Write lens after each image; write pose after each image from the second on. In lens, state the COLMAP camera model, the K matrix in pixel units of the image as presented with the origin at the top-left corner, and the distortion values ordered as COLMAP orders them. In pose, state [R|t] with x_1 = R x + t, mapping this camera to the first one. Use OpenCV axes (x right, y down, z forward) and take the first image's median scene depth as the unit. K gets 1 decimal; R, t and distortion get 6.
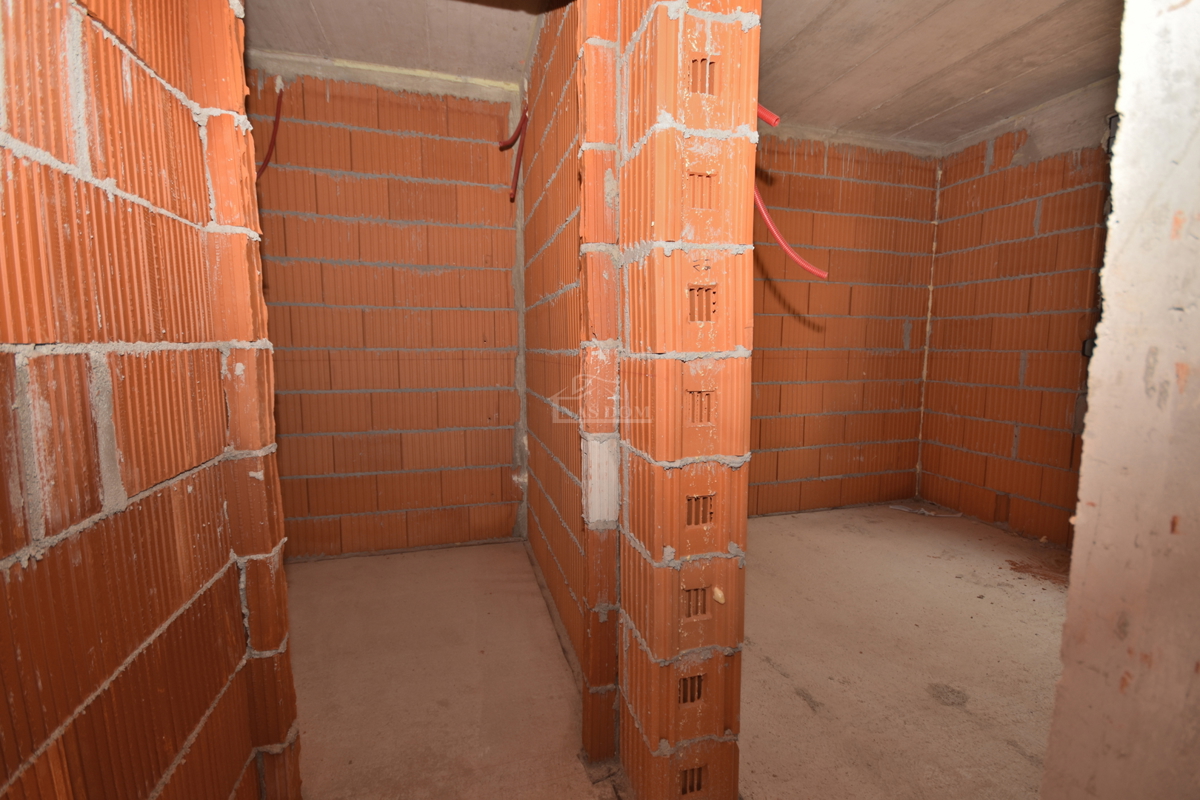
lens RADIAL K [[525.8, 0, 600.4], [0, 525.8, 412.2], [0, 0, 1]] dist [0.013751, -0.014140]
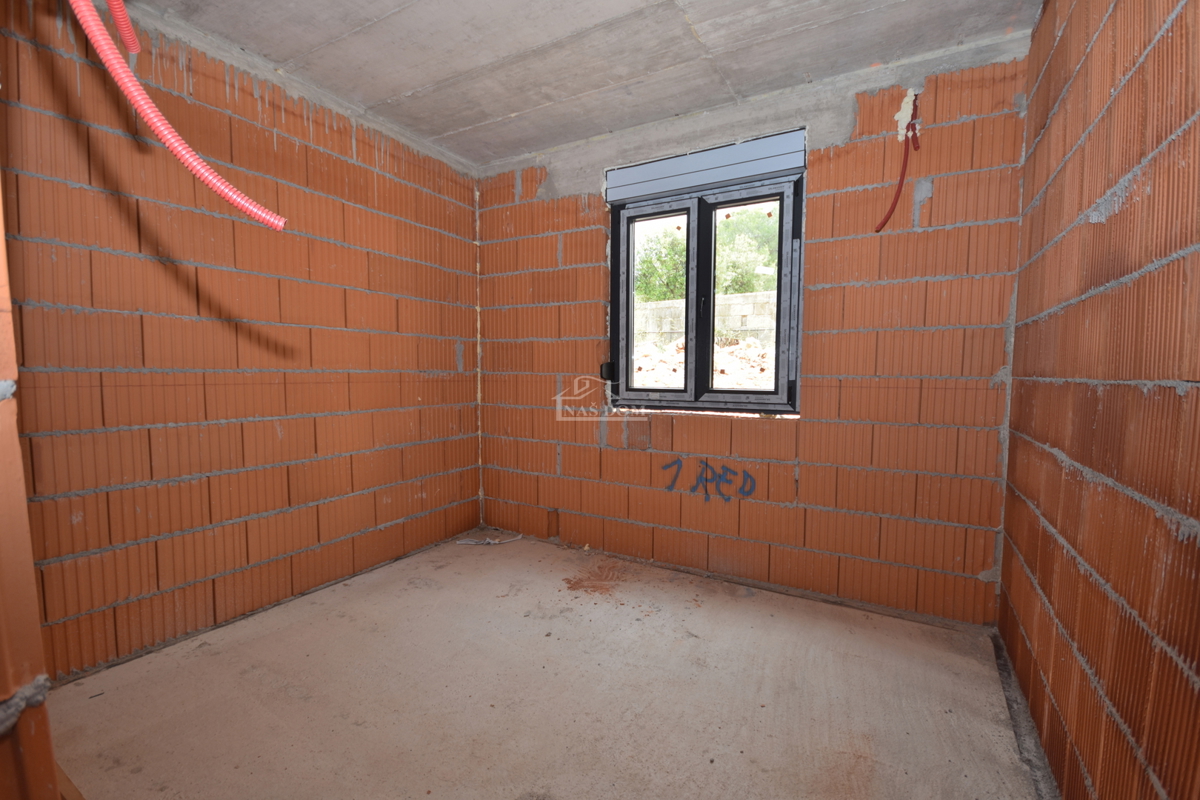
lens RADIAL K [[525.8, 0, 600.8], [0, 525.8, 408.7], [0, 0, 1]] dist [0.013751, -0.014140]
pose [[0.714080, -0.046922, 0.698490, 0.106285], [0.077405, 0.996926, -0.012162, -0.023557], [-0.695772, 0.062751, 0.715516, 0.167377]]
